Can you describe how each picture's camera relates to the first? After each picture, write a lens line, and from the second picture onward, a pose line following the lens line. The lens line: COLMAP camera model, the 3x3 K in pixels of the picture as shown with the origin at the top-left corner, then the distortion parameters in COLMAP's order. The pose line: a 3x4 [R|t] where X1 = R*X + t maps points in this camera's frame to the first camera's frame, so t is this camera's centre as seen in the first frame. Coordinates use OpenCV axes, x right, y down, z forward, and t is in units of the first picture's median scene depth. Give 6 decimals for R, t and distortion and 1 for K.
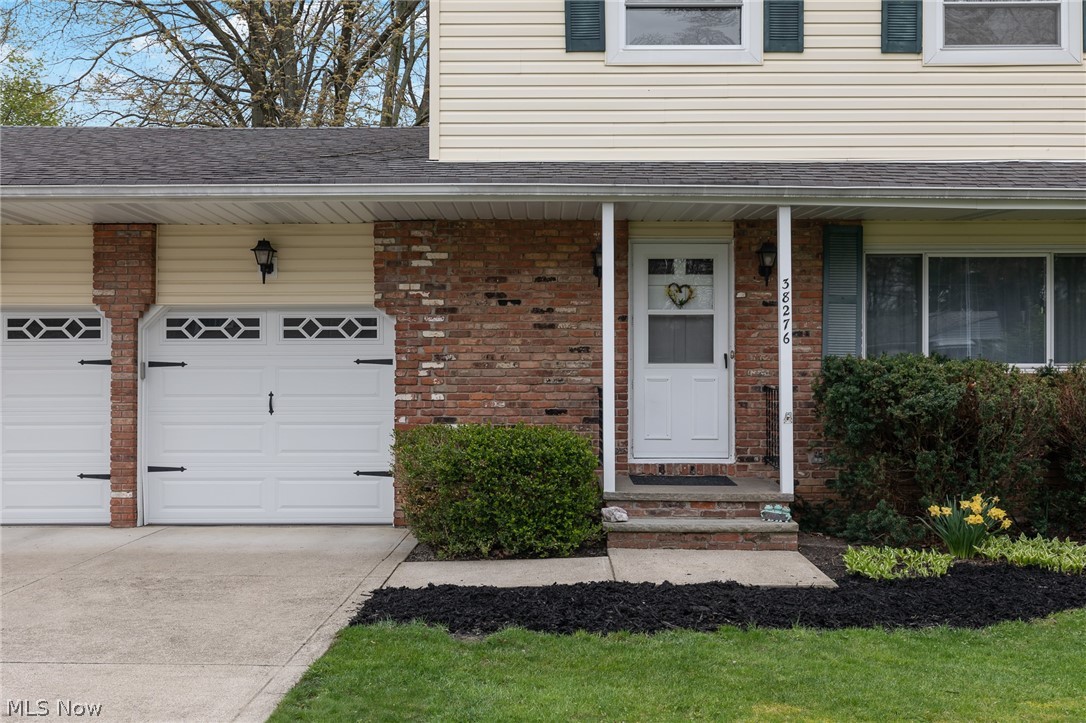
lens RADIAL K [[1023.6, 0, 543.0], [0, 1023.6, 361.5], [0, 0, 1]] dist [0.000173, -0.000647]
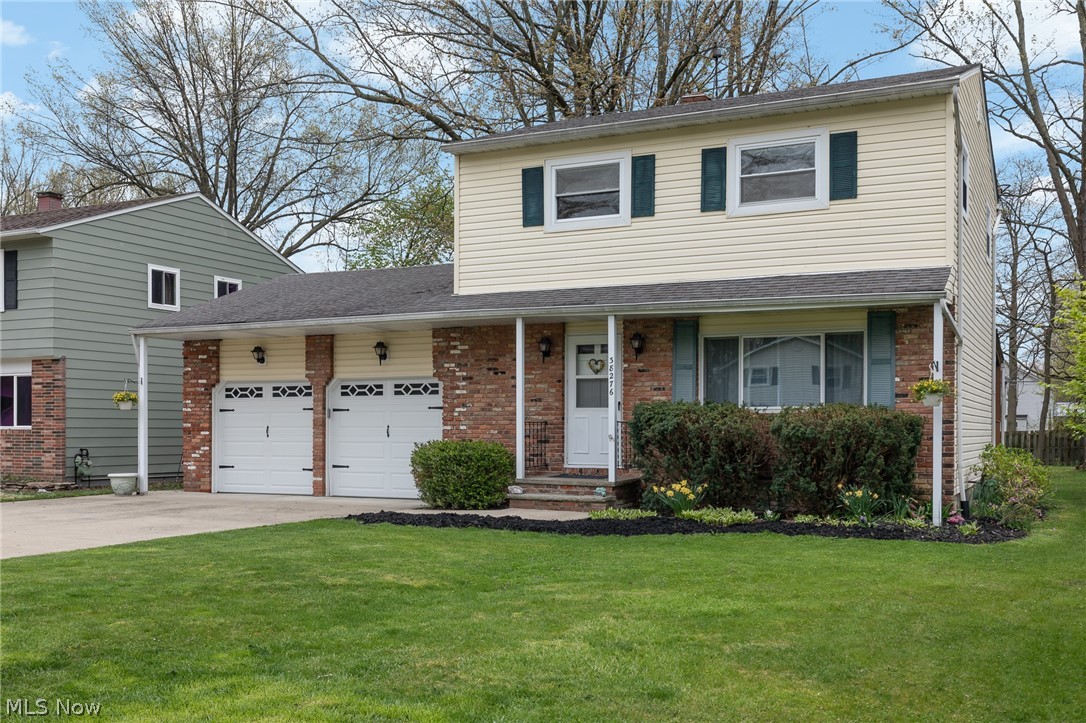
lens RADIAL K [[1096.1, 0, 542.8], [0, 1096.1, 428.7], [0, 0, 1]] dist [0.002193, -0.002666]
pose [[0.900705, 0.001775, -0.434428, 0.838502], [0.001425, 0.999974, 0.007040, 0.023556], [0.434430, -0.006960, 0.900679, -0.638458]]
